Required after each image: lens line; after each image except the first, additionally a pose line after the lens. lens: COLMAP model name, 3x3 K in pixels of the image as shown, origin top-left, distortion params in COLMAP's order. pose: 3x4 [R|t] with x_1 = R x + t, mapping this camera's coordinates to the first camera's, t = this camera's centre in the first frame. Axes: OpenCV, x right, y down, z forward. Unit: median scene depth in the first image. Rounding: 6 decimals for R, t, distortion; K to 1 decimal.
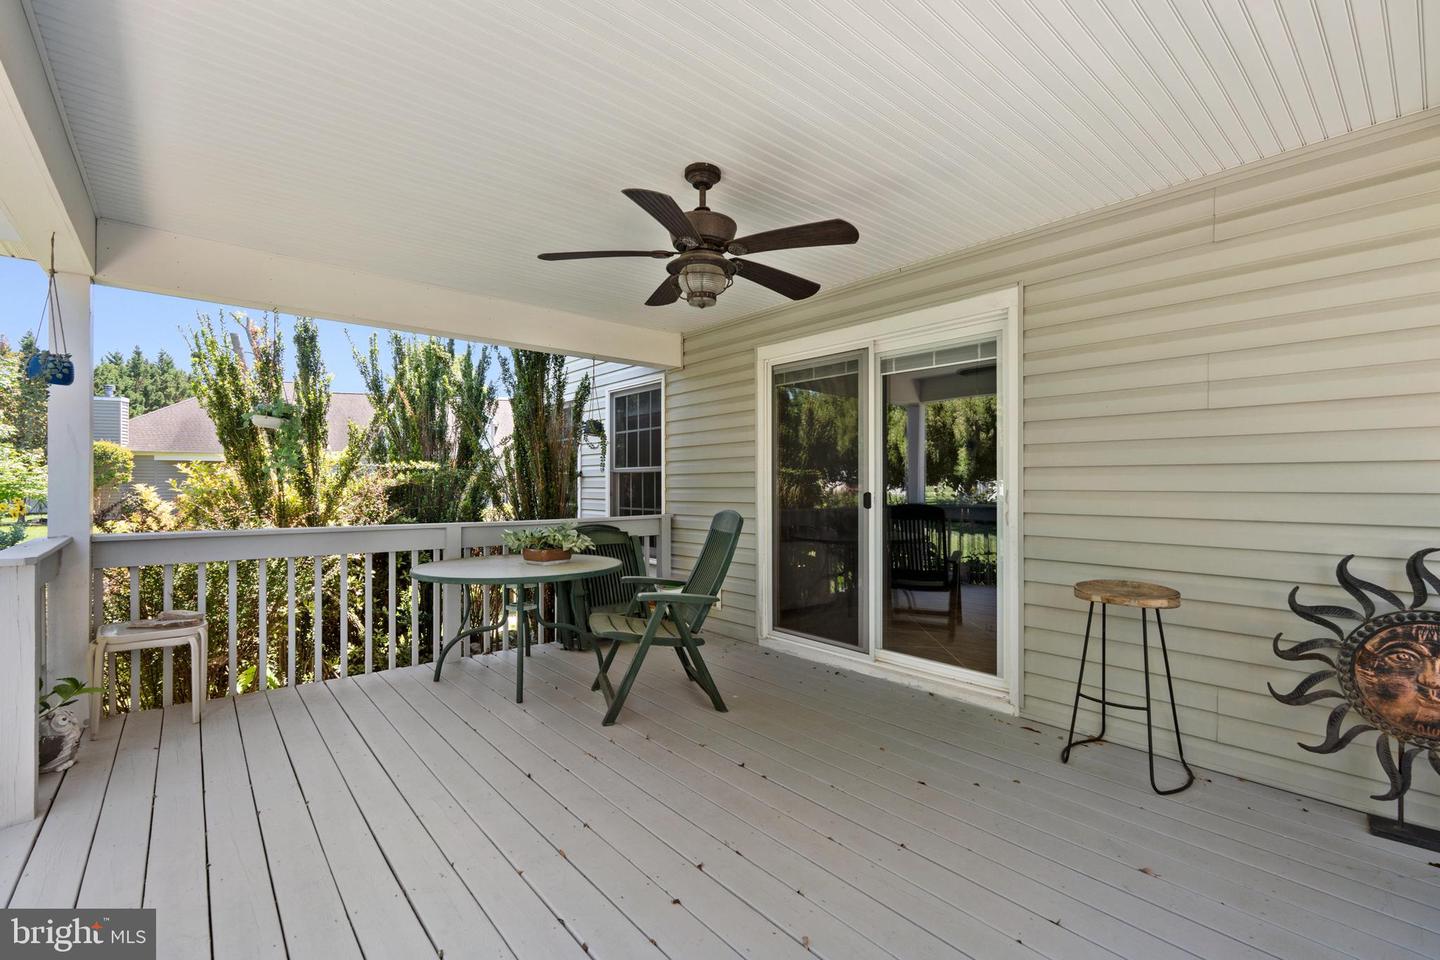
lens RADIAL K [[625.4, 0, 726.0], [0, 625.4, 482.9], [0, 0, 1]] dist [-0.002998, -0.000024]
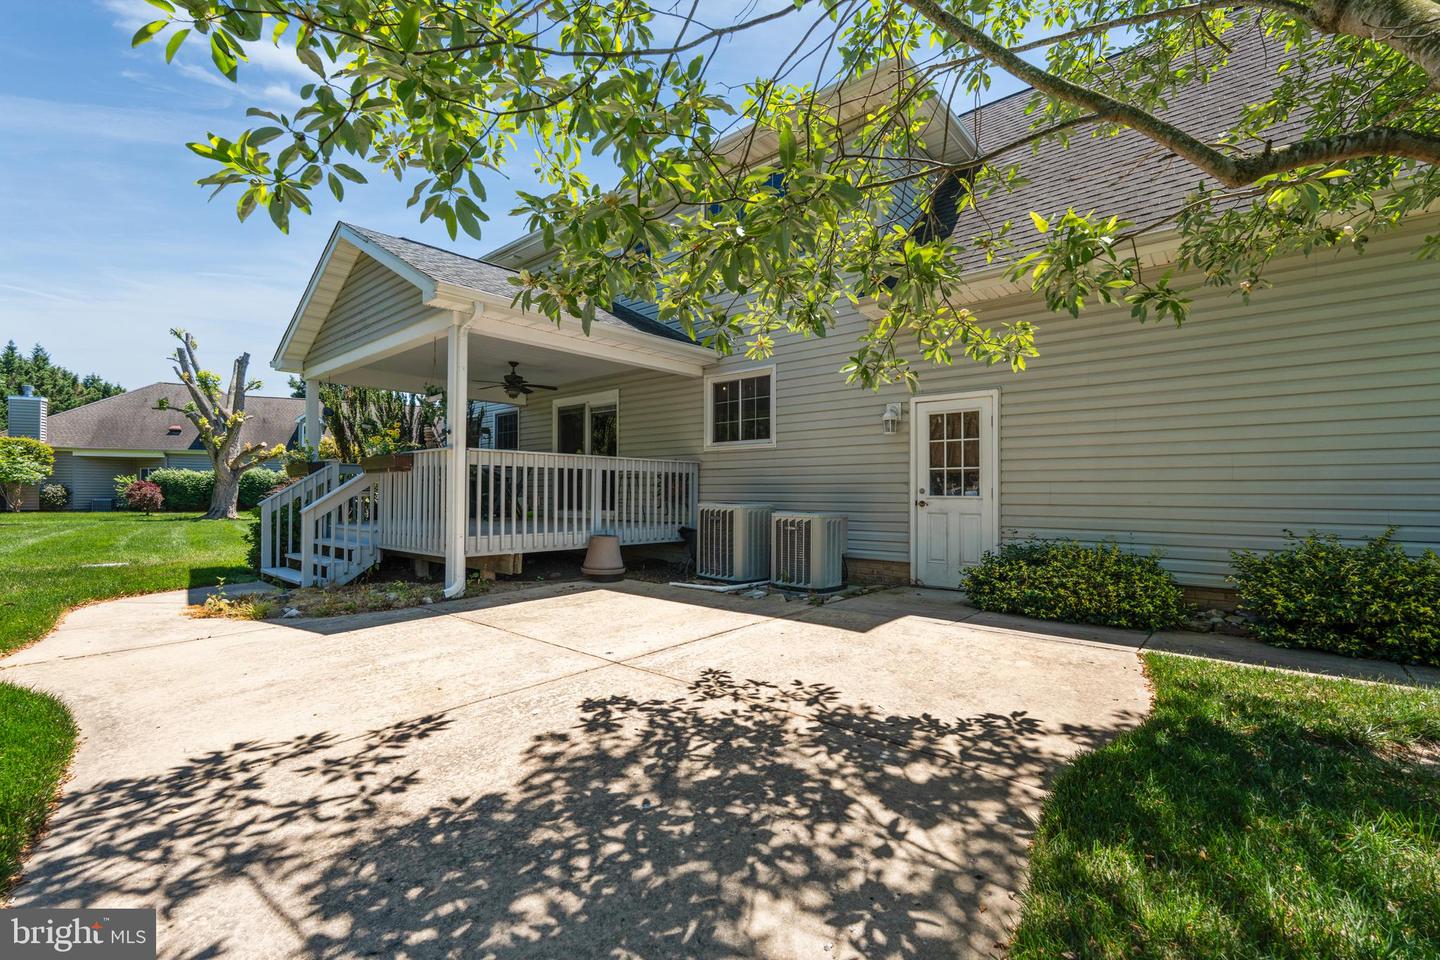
lens RADIAL K [[625.4, 0, 724.5], [0, 625.4, 482.2], [0, 0, 1]] dist [-0.002998, -0.000024]
pose [[0.990159, 0.003998, 0.139887, 0.452386], [-0.002210, 0.999914, -0.012933, 0.173899], [-0.139927, 0.012497, 0.990083, -1.880506]]
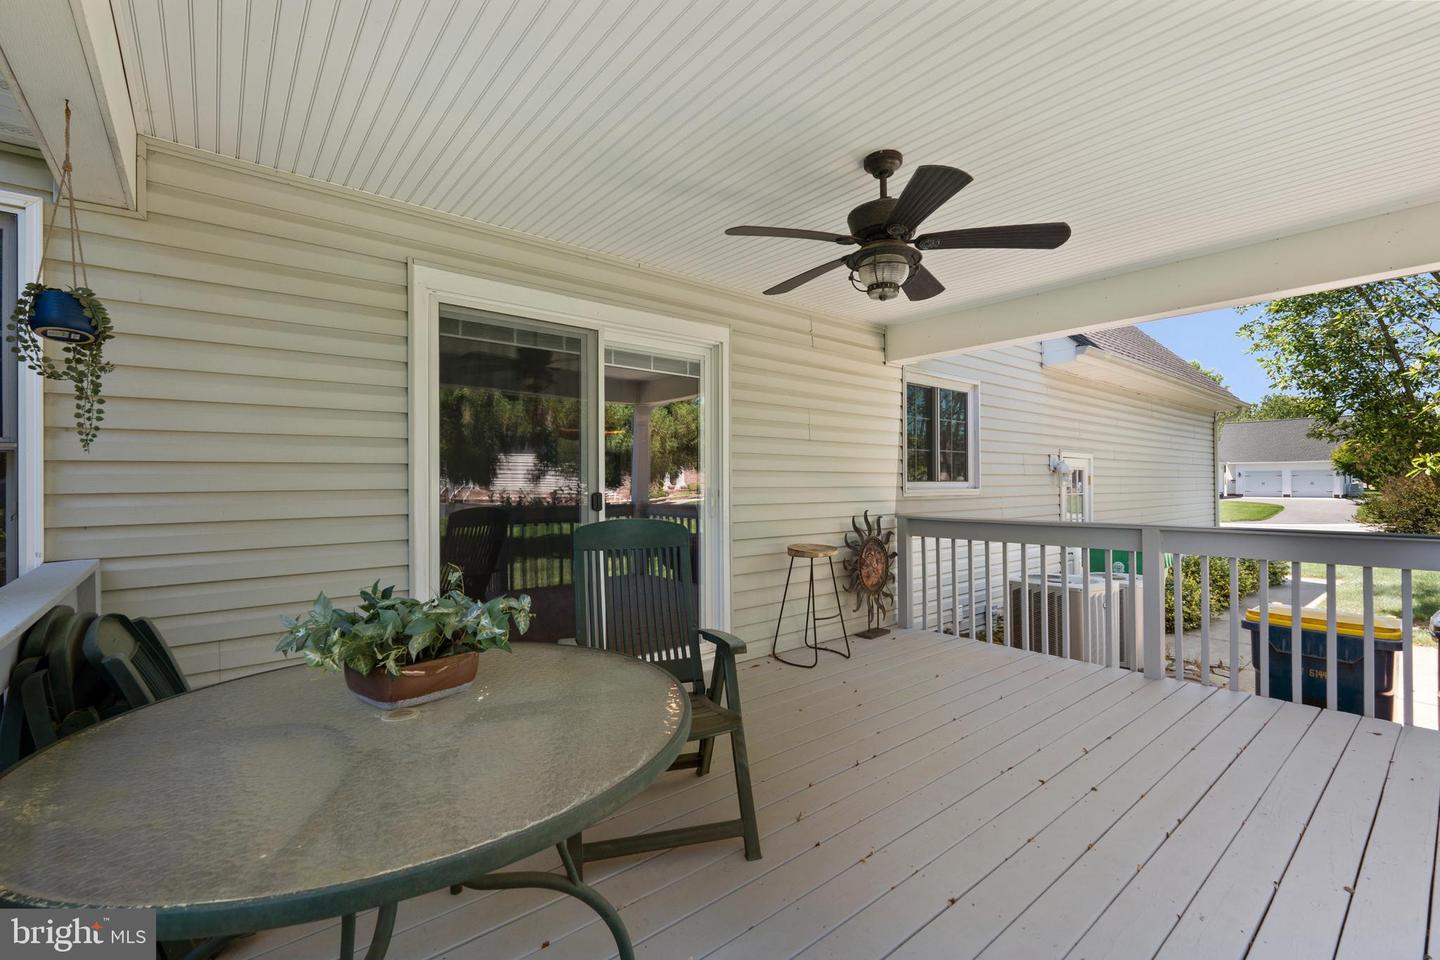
lens RADIAL K [[625.4, 0, 726.9], [0, 625.4, 477.6], [0, 0, 1]] dist [-0.002998, -0.000024]
pose [[0.020708, 0.005652, 0.999770, -0.662819], [-0.001475, 0.999983, -0.005623, -0.002429], [-0.999784, -0.001358, 0.020716, 0.801255]]
